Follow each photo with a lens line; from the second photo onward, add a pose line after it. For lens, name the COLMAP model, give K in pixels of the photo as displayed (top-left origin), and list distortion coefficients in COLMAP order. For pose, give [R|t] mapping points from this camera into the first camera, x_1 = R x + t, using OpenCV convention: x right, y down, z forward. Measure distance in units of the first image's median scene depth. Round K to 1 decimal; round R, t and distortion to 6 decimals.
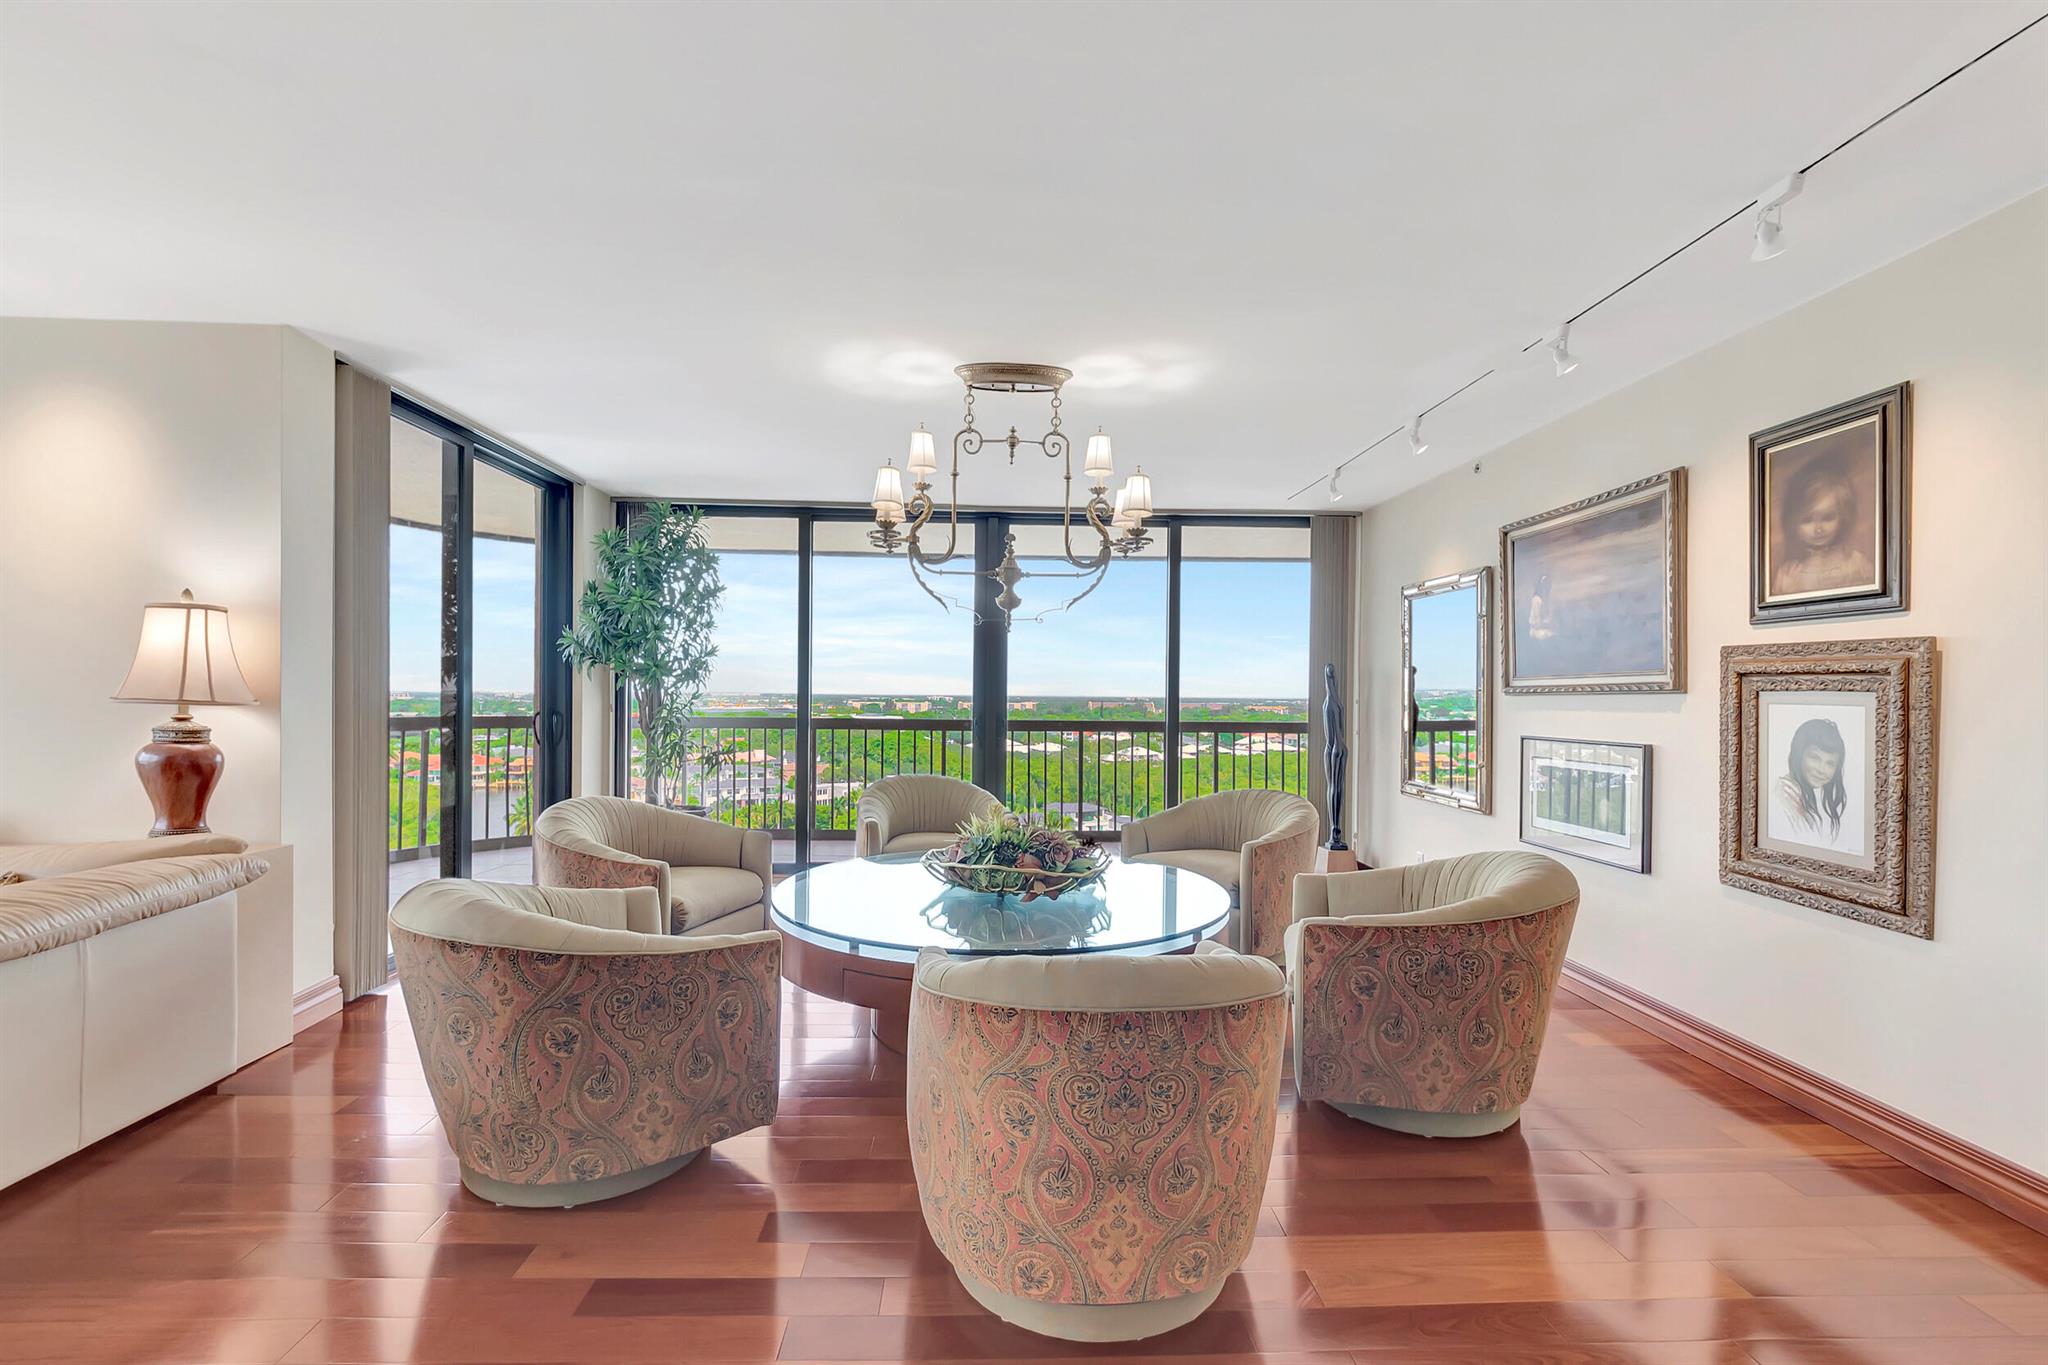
lens RADIAL K [[909.2, 0, 996.5], [0, 909.2, 701.2], [0, 0, 1]] dist [0.006058, -0.003550]
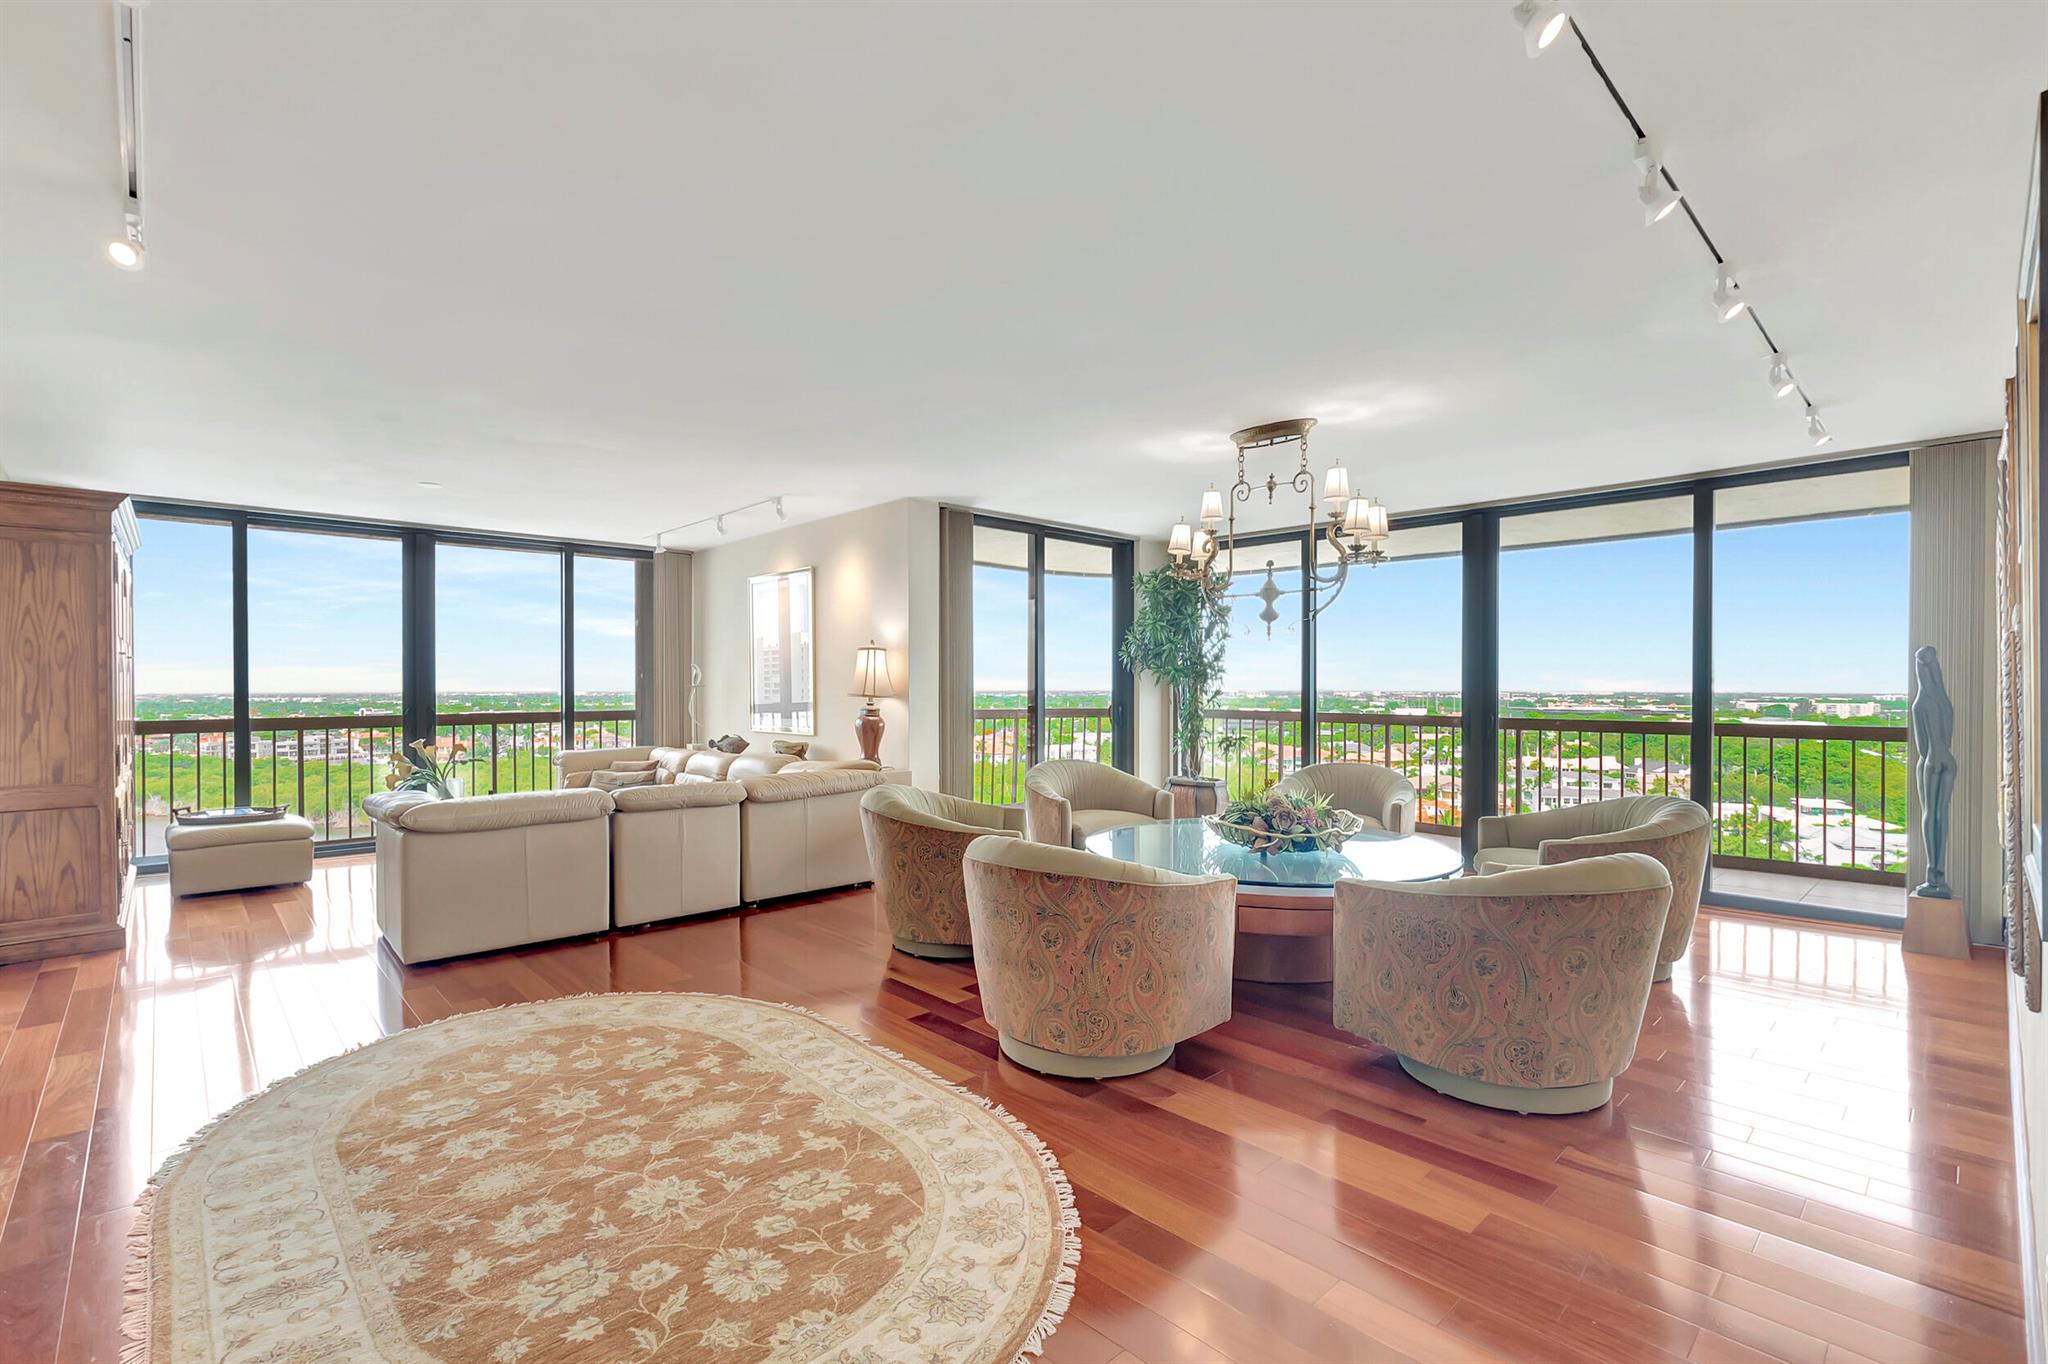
lens RADIAL K [[909.2, 0, 999.8], [0, 909.2, 689.4], [0, 0, 1]] dist [0.006058, -0.003550]
pose [[0.659108, -0.005156, -0.752030, 0.393011], [-0.003899, 0.999940, -0.010273, 0.003321], [0.752038, 0.009703, 0.659048, -0.050774]]
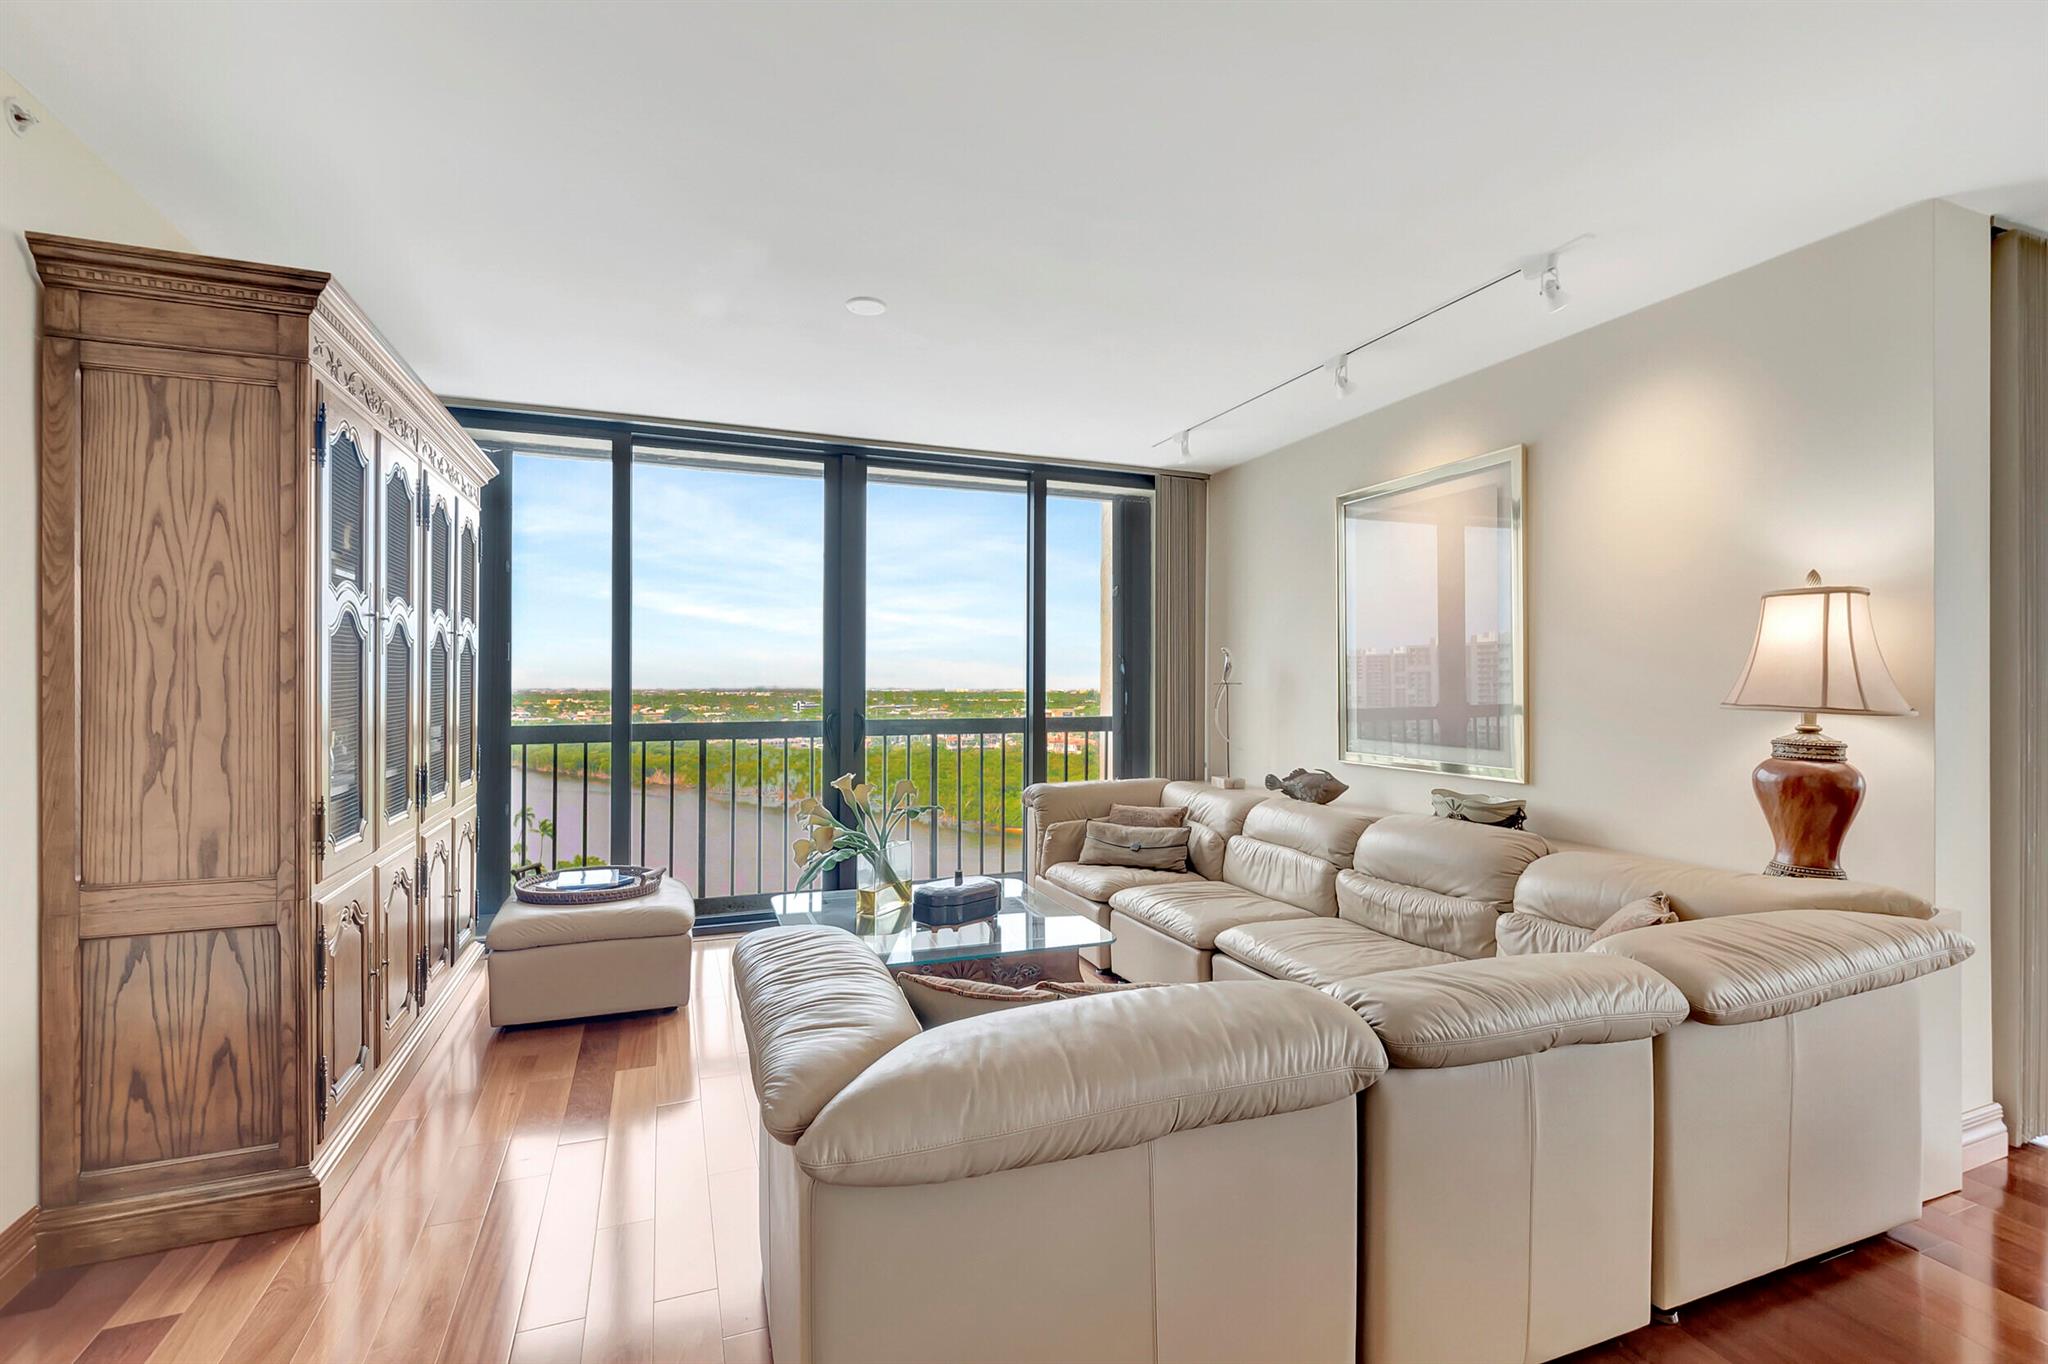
lens RADIAL K [[909.2, 0, 1003.9], [0, 909.2, 685.3], [0, 0, 1]] dist [0.006058, -0.003550]
pose [[0.325035, -0.004706, -0.945690, -1.533393], [-0.014467, 0.999846, -0.009948, -0.011001], [0.945591, 0.016915, 0.324917, 0.230638]]
